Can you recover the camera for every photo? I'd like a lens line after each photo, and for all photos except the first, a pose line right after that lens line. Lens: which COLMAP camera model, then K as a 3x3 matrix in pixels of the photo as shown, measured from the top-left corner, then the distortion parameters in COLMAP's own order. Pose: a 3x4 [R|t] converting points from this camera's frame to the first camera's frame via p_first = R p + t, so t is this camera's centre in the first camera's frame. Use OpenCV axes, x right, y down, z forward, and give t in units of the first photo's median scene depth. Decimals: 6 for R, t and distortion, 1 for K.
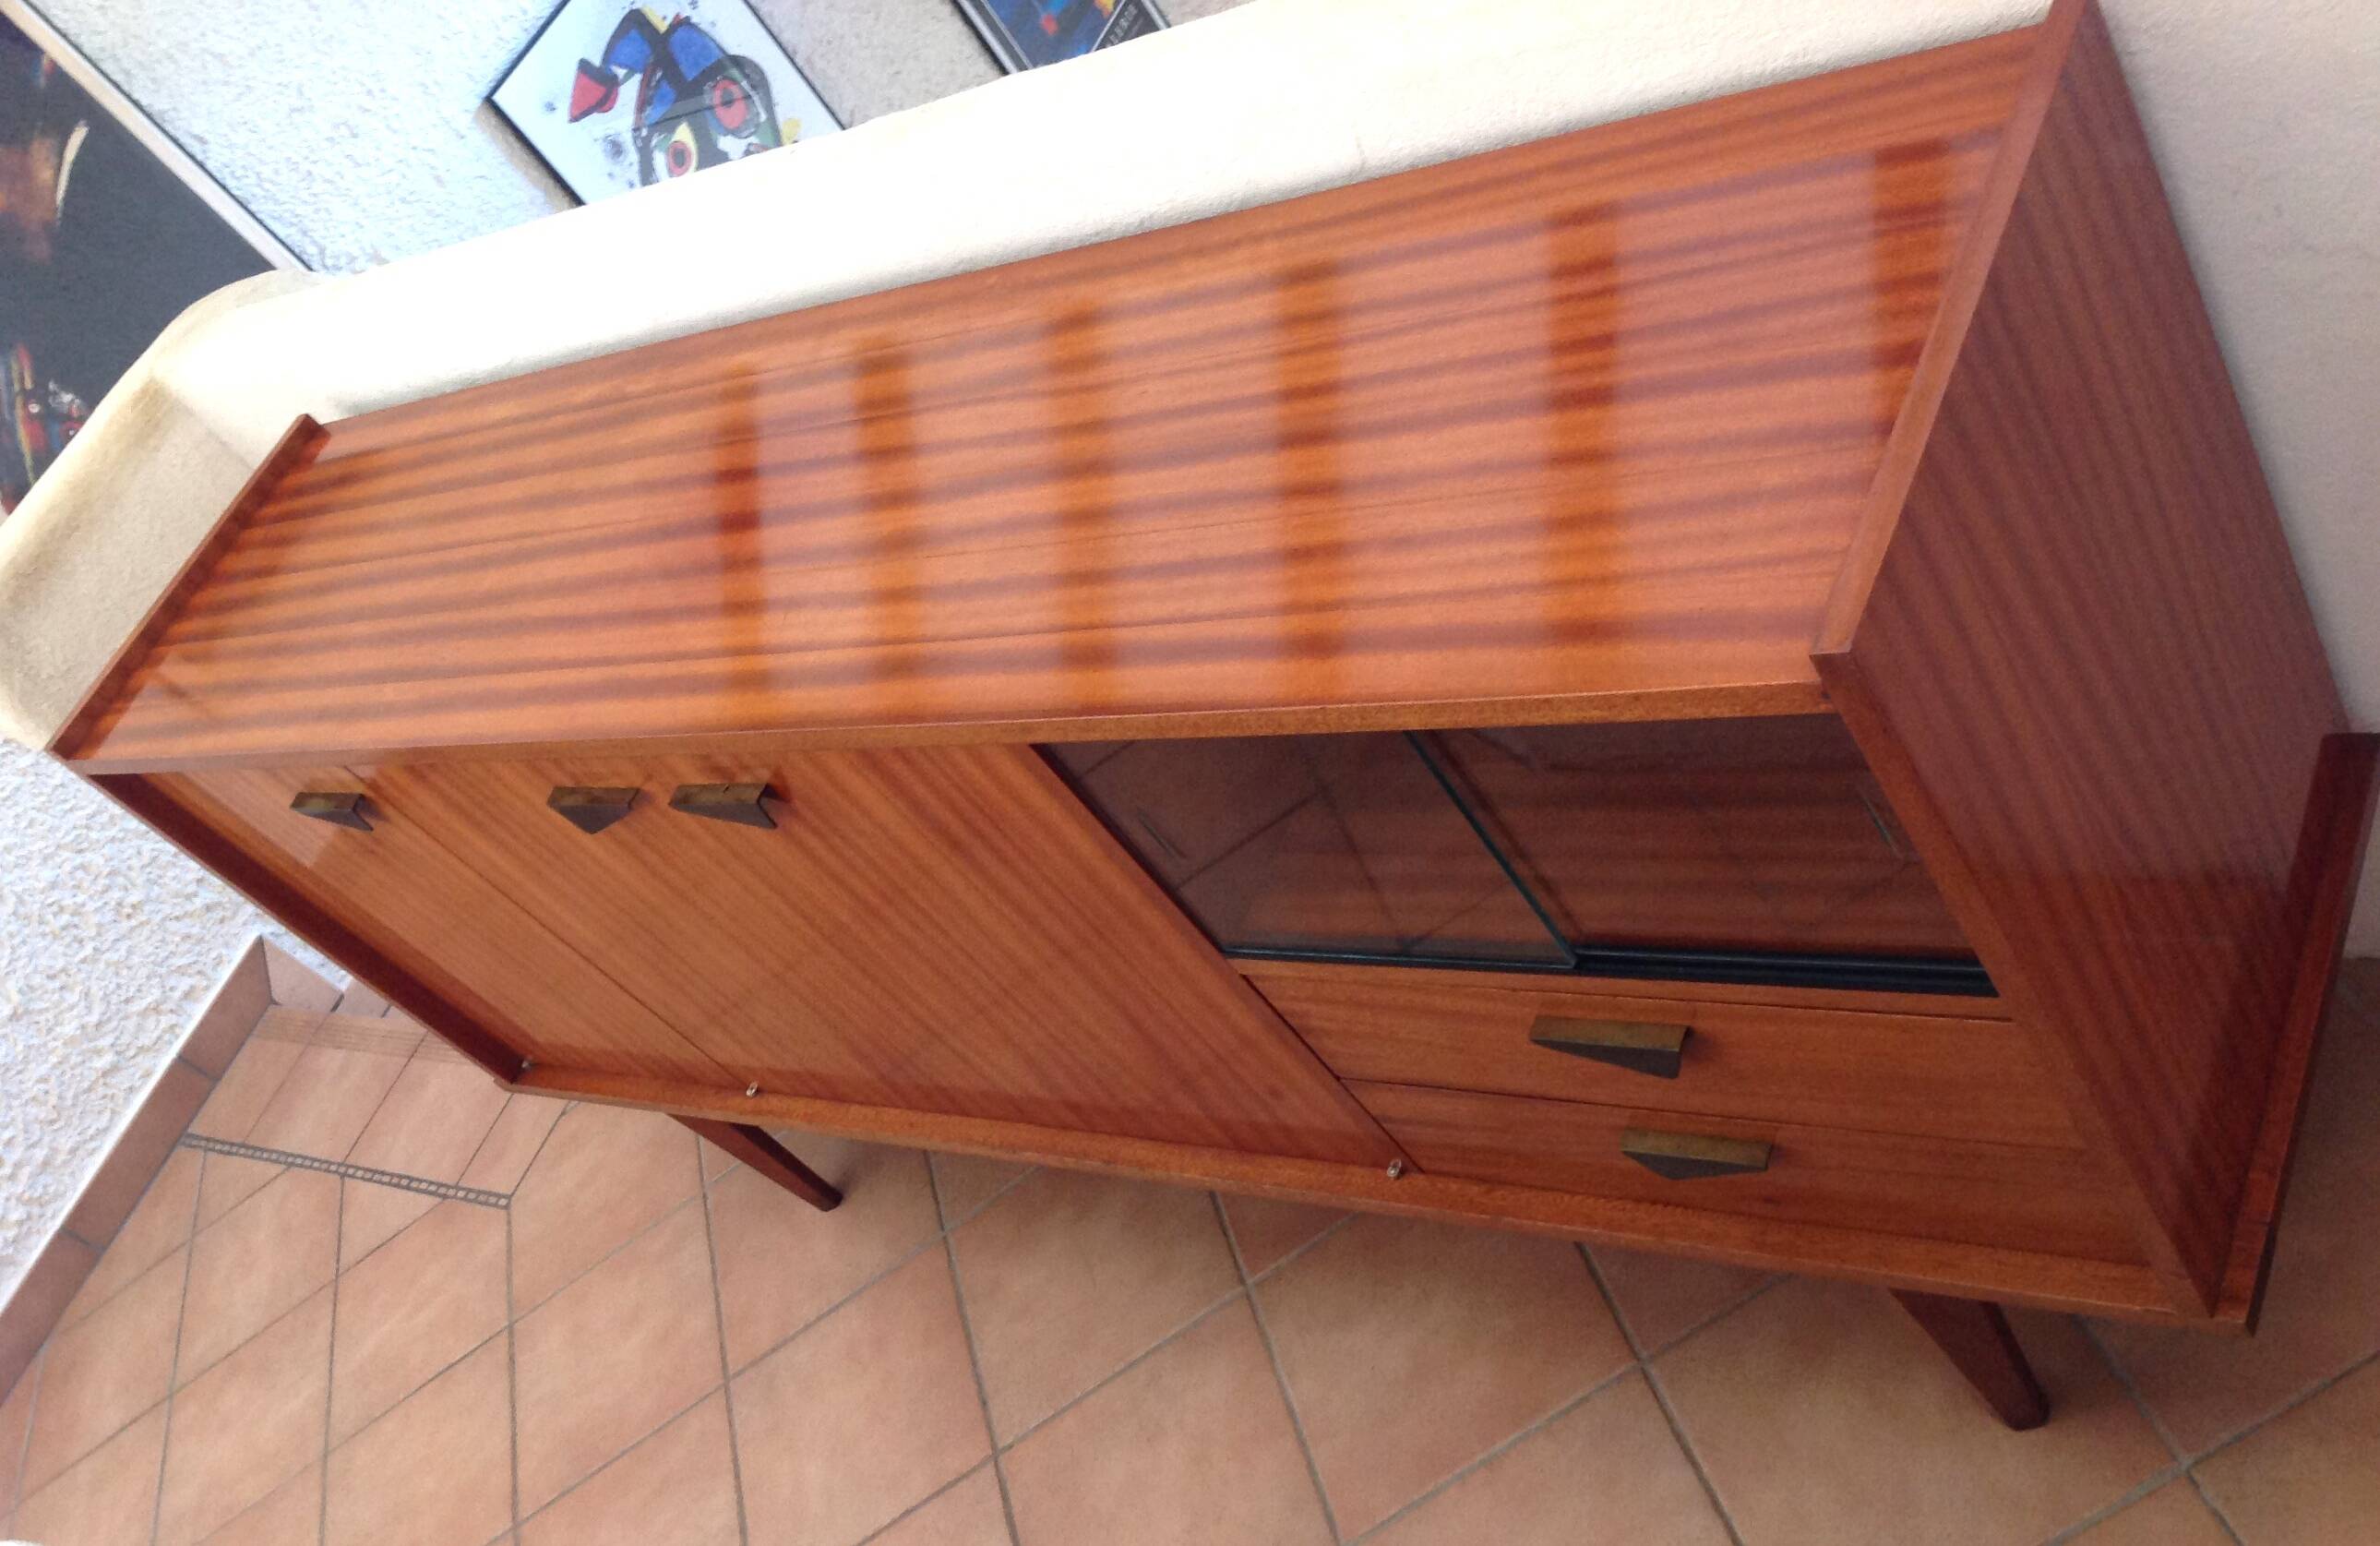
lens RADIAL K [[2261.9, 0, 1162.8], [0, 2261.9, 911.3], [0, 0, 1]] dist [0.097002, -0.139876]
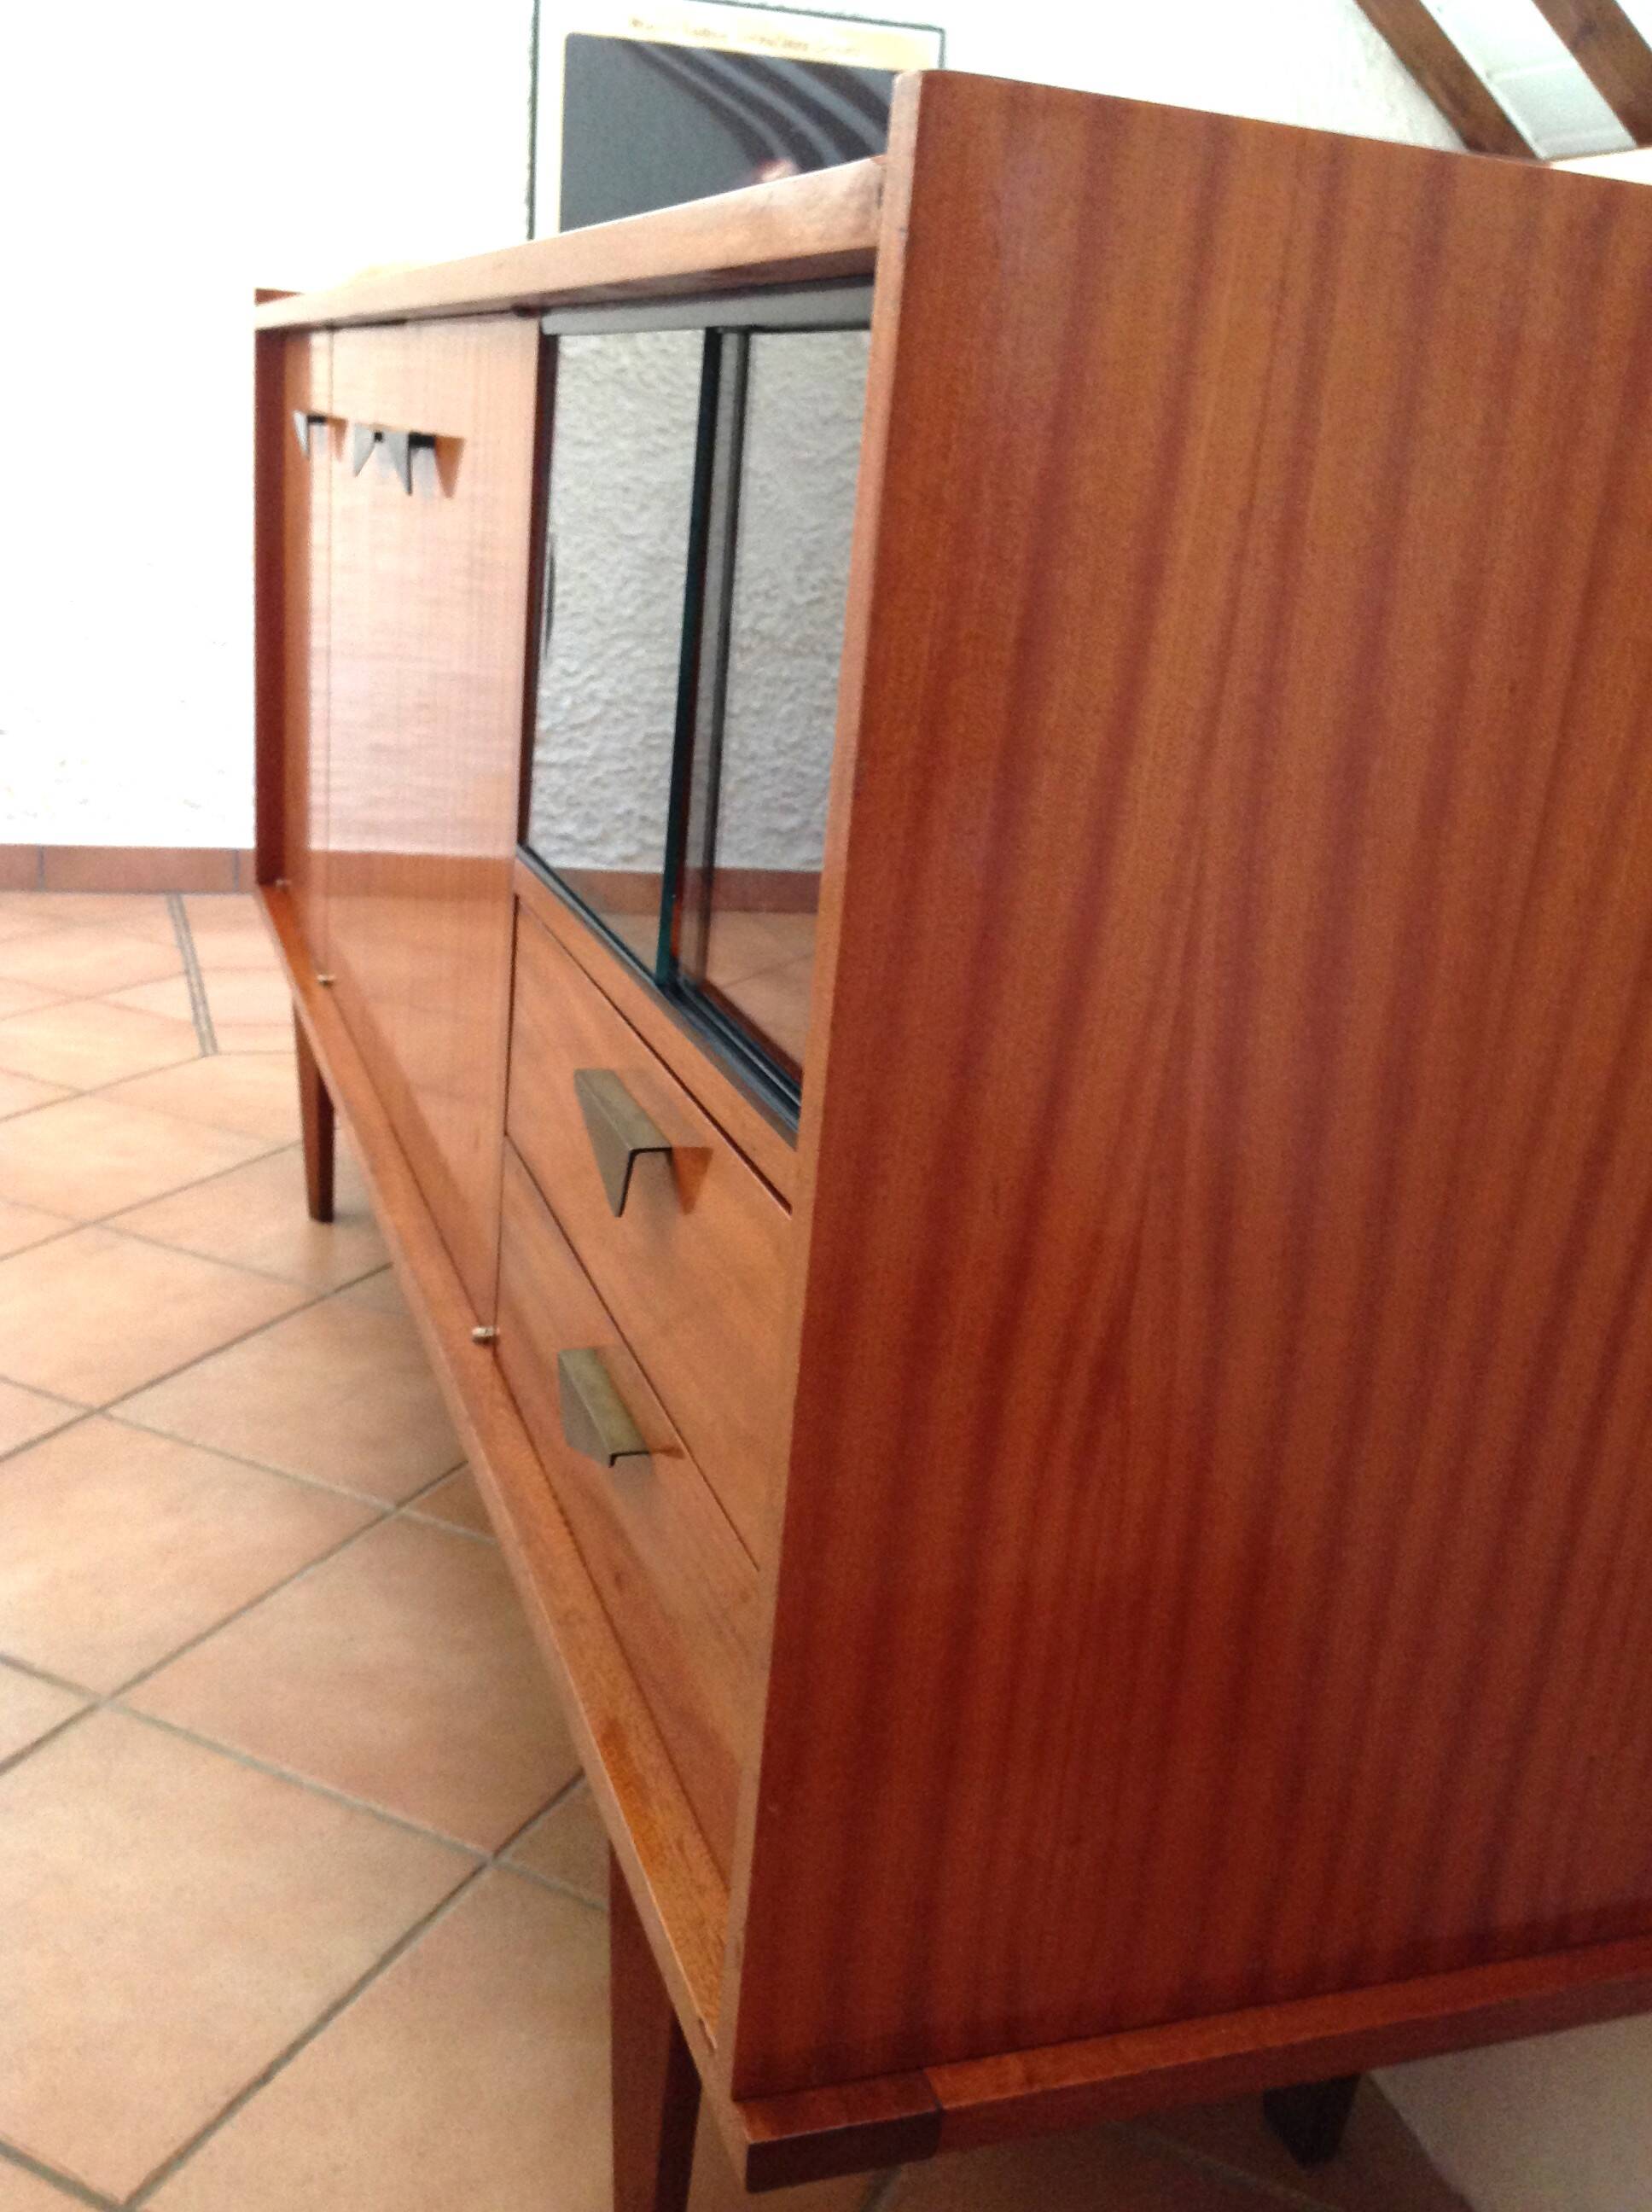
lens RADIAL K [[2078.9, 0, 826.0], [0, 2078.9, 1106.0], [0, 0, 1]] dist [0.117228, -0.237998]
pose [[0.571864, 0.735080, -0.364182, 0.211258], [-0.812318, 0.569370, -0.126320, 0.037364], [0.114500, 0.368070, 0.922721, 0.191407]]
